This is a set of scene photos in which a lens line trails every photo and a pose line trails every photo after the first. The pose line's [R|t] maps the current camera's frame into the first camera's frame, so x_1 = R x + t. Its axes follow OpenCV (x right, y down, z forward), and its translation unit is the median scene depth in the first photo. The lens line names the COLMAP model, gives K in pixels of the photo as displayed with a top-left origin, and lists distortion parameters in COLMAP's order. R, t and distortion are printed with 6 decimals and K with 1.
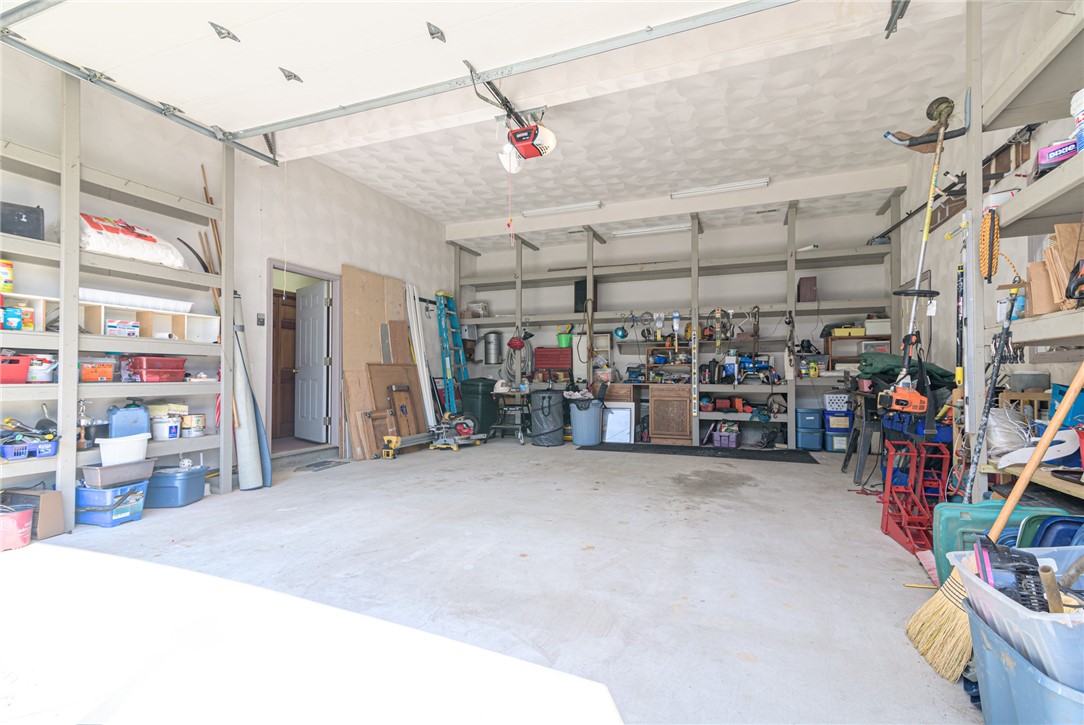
lens RADIAL K [[494.1, 0, 541.0], [0, 494.1, 372.1], [0, 0, 1]] dist [0.027540, -0.003036]
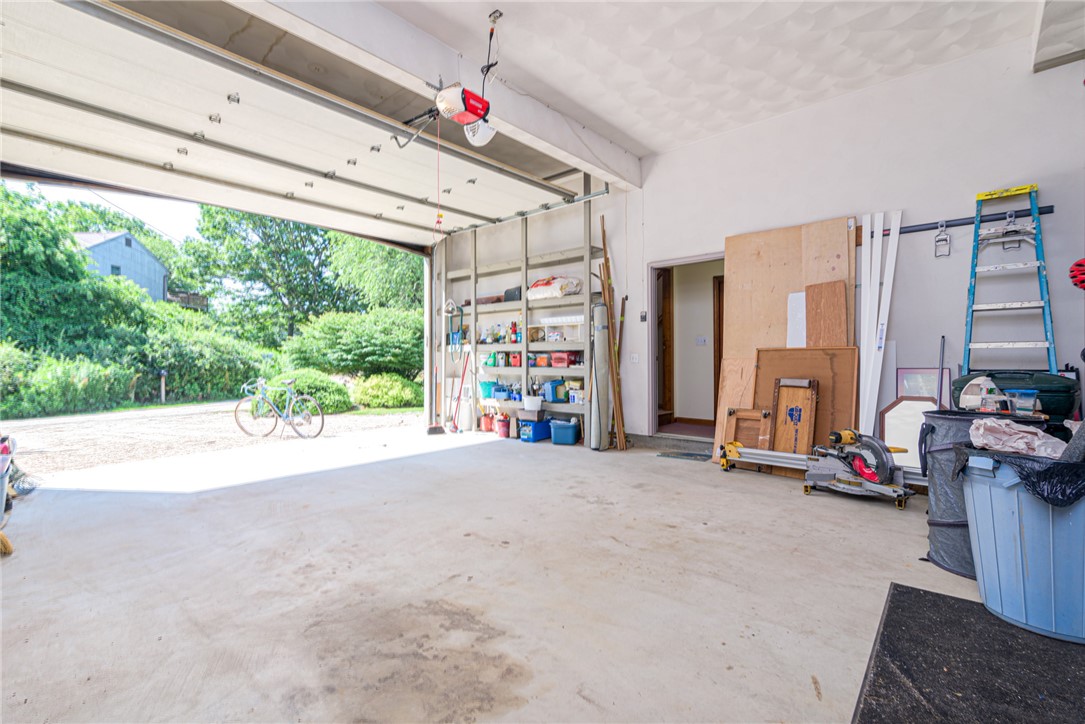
lens RADIAL K [[494.6, 0, 540.8], [0, 494.6, 355.4], [0, 0, 1]] dist [0.027540, -0.003036]
pose [[-0.326149, -0.009252, -0.945273, 0.827640], [0.007811, 0.999892, -0.012481, 0.000292], [0.945286, -0.011454, -0.326042, 1.504094]]
